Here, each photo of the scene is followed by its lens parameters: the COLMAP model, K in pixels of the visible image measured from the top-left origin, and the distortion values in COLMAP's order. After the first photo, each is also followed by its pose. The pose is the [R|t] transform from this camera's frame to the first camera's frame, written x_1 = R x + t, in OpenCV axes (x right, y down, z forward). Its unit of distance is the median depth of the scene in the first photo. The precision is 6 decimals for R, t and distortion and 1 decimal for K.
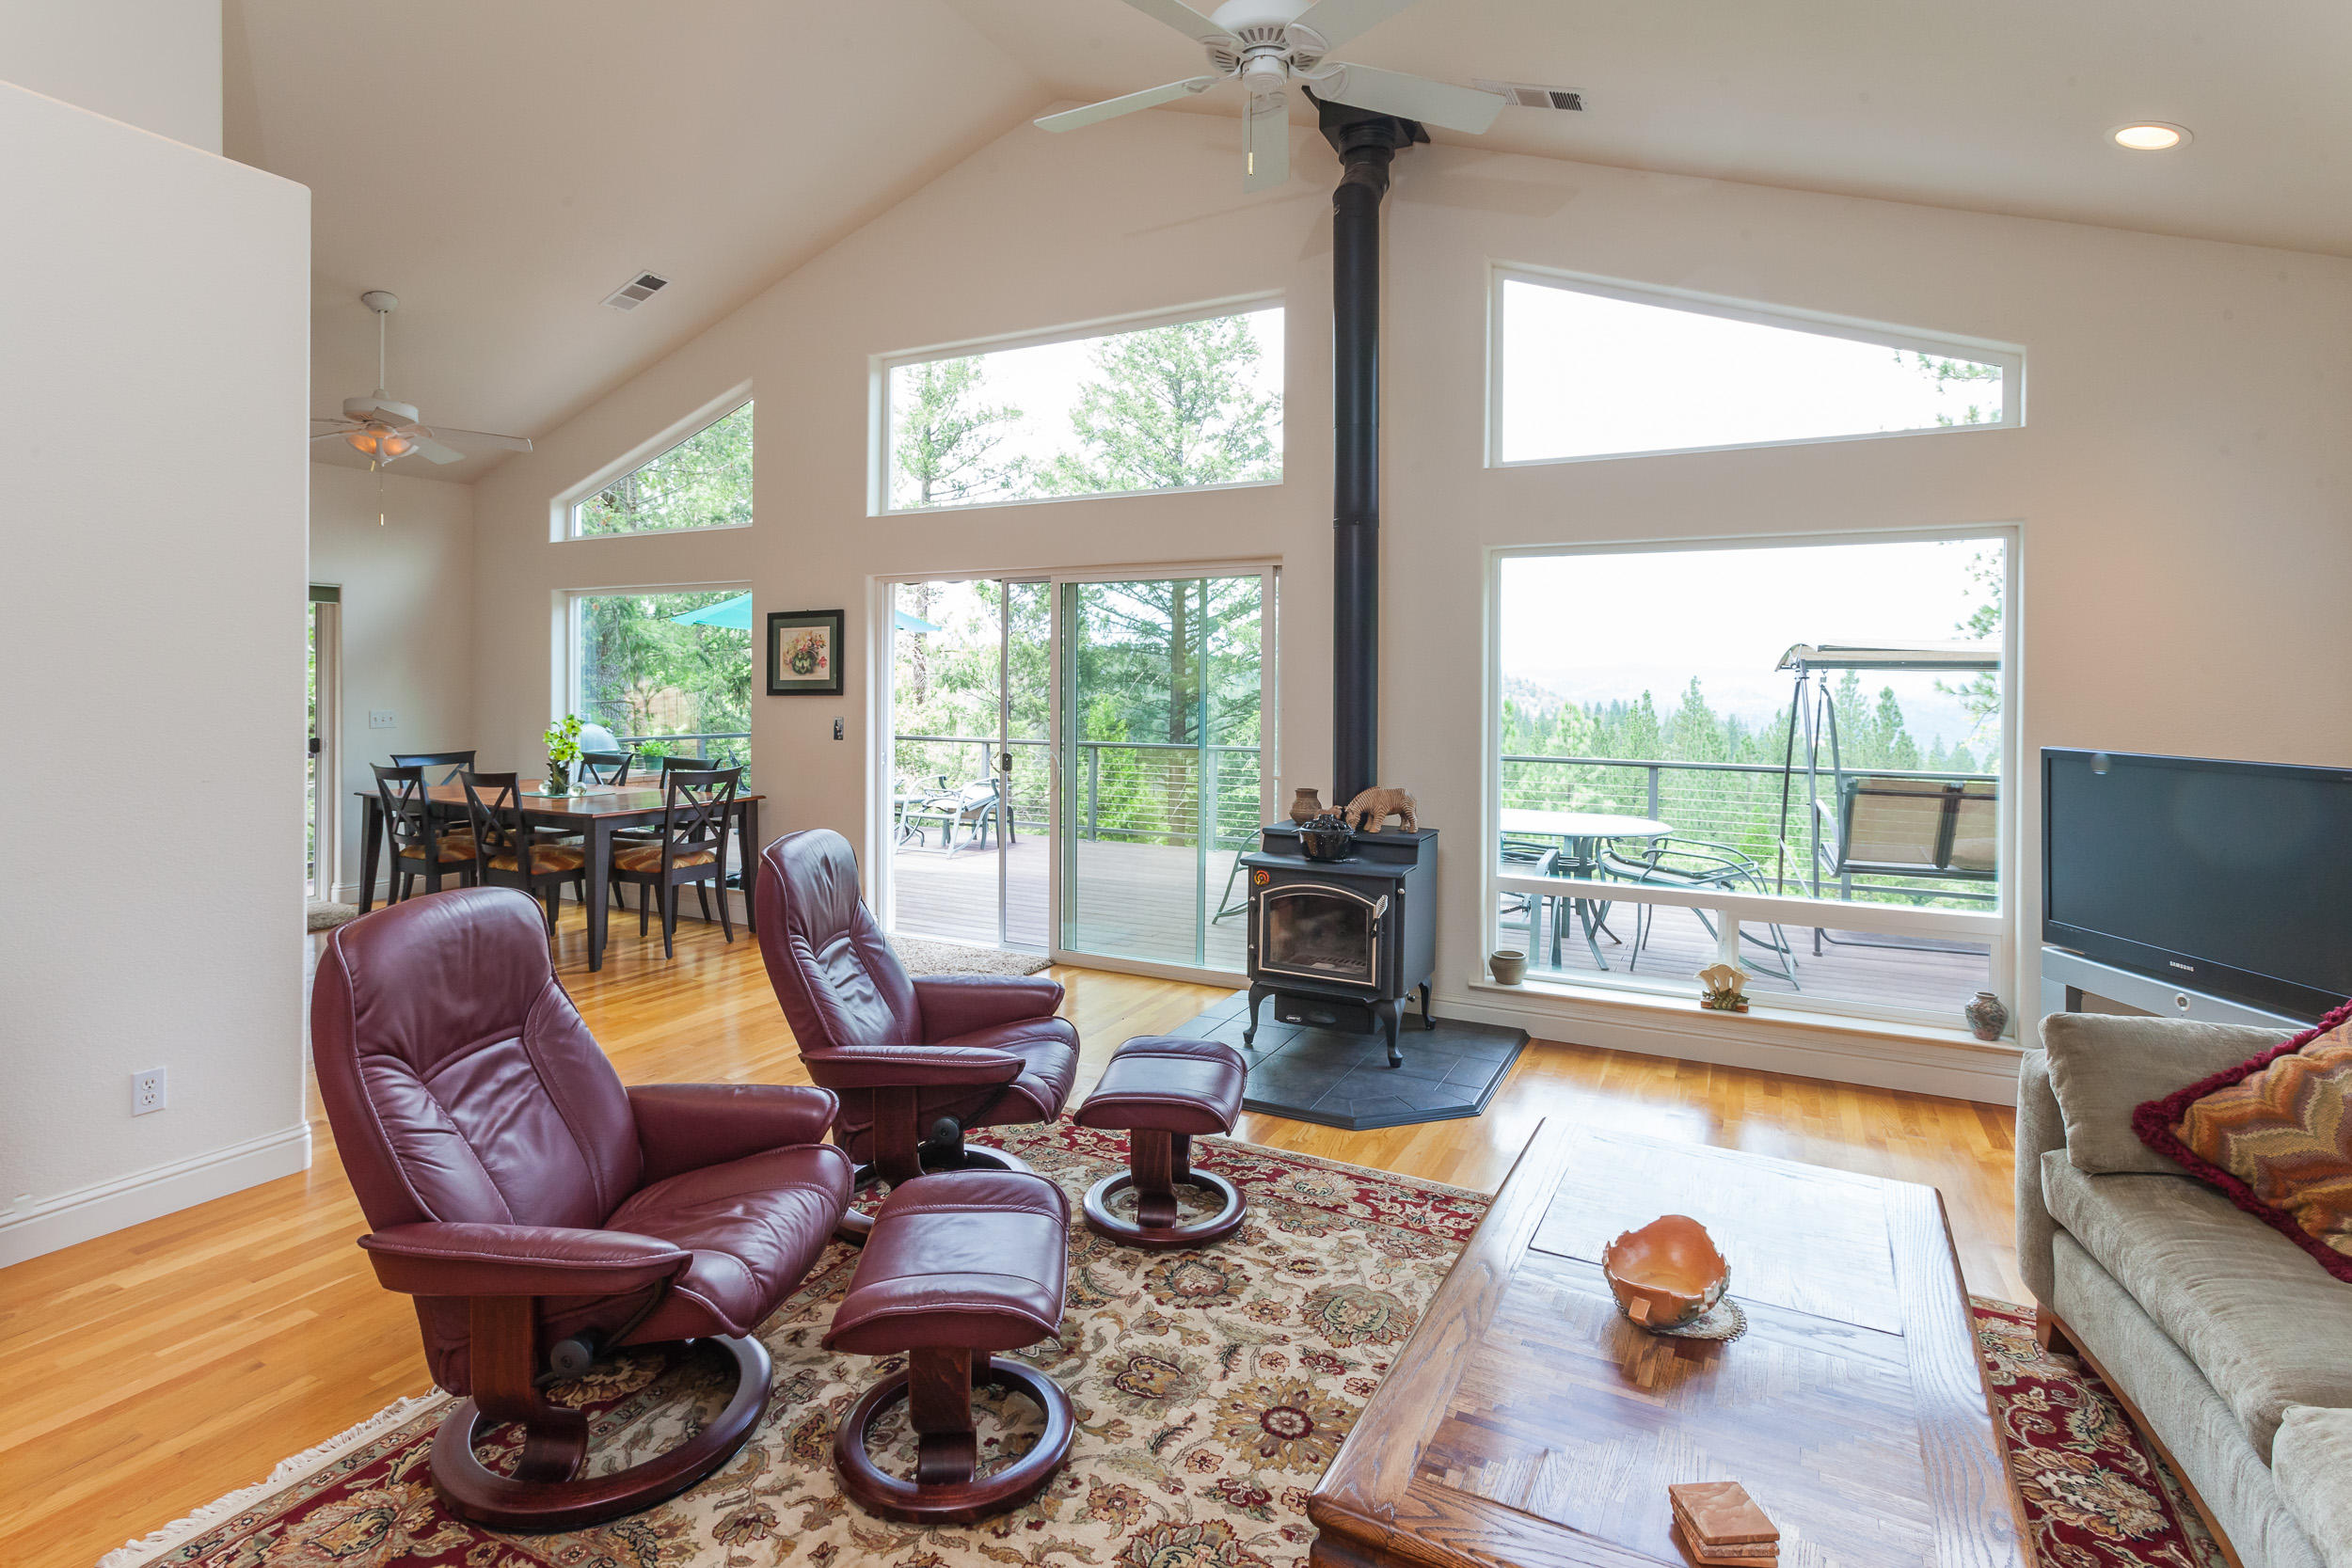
lens RADIAL K [[1188.3, 0, 1178.5], [0, 1188.3, 677.5], [0, 0, 1]] dist [0.002416, 0.000369]
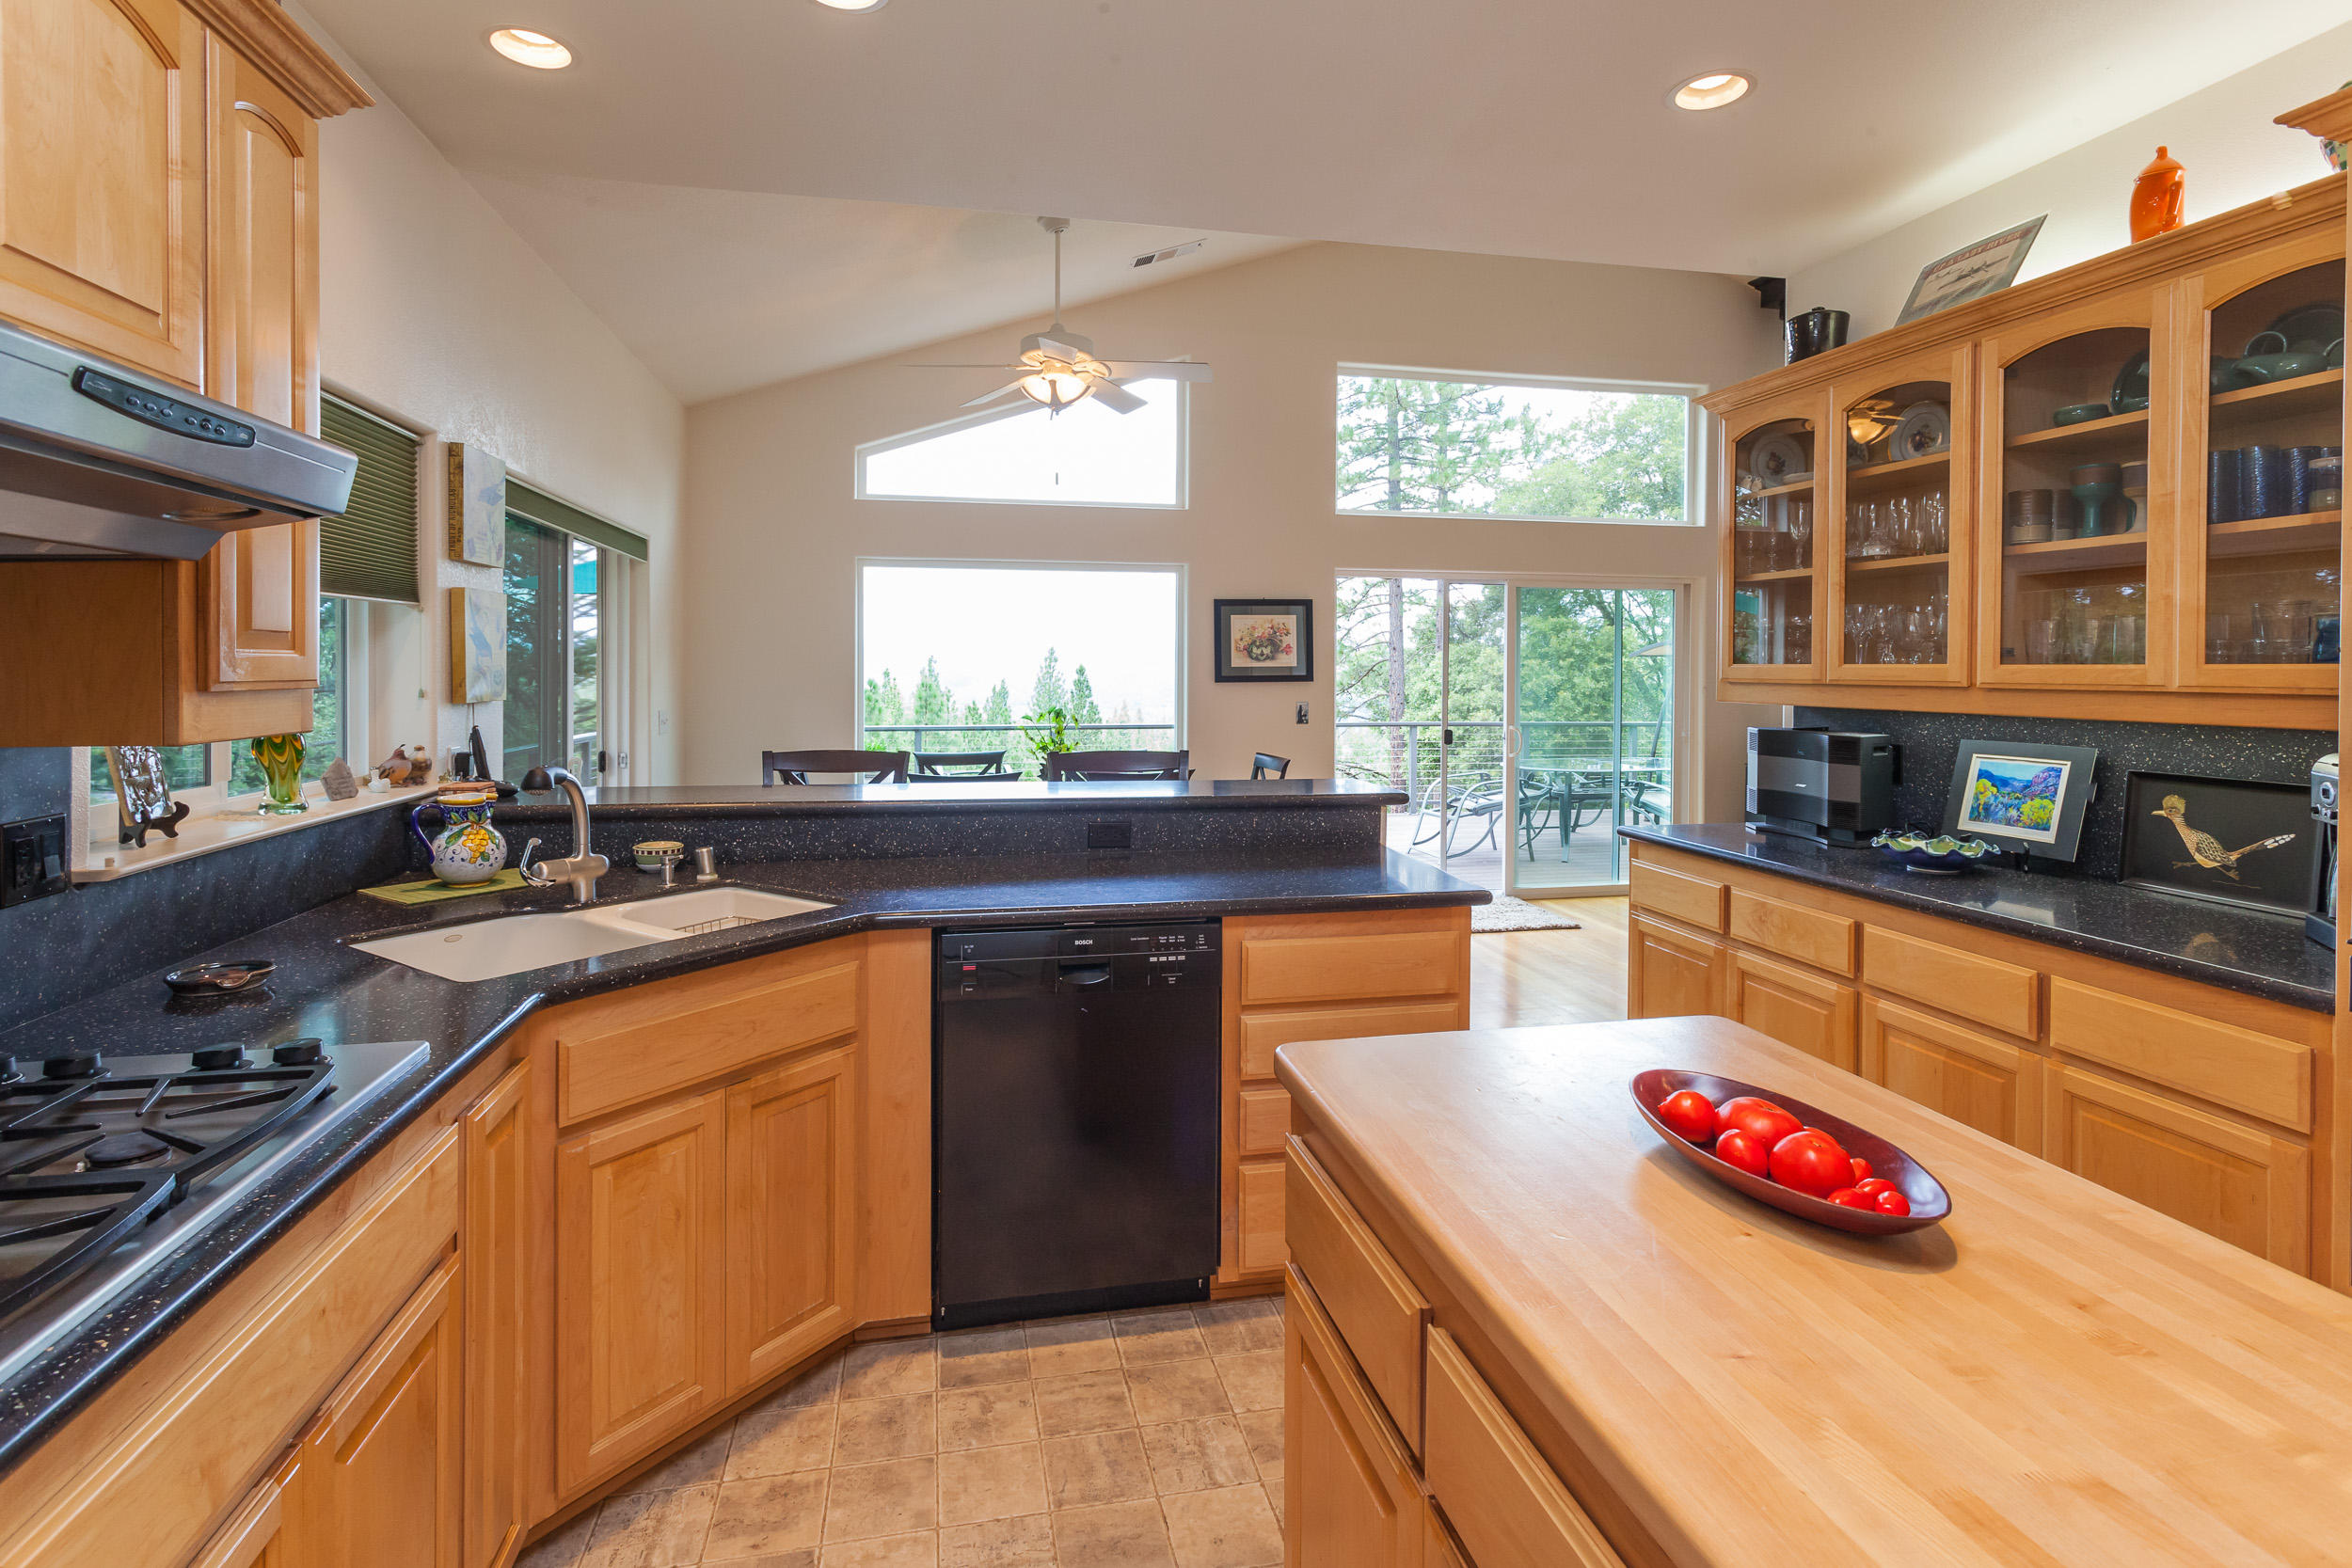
lens RADIAL K [[1166.0, 0, 1175.7], [0, 1166.0, 667.1], [0, 0, 1]] dist [0.026546, 0.000314]
pose [[0.772107, -0.000527, 0.635492, -1.019318], [-0.006427, 0.999942, 0.008637, -0.005794], [-0.635460, -0.010753, 0.772059, 0.282269]]
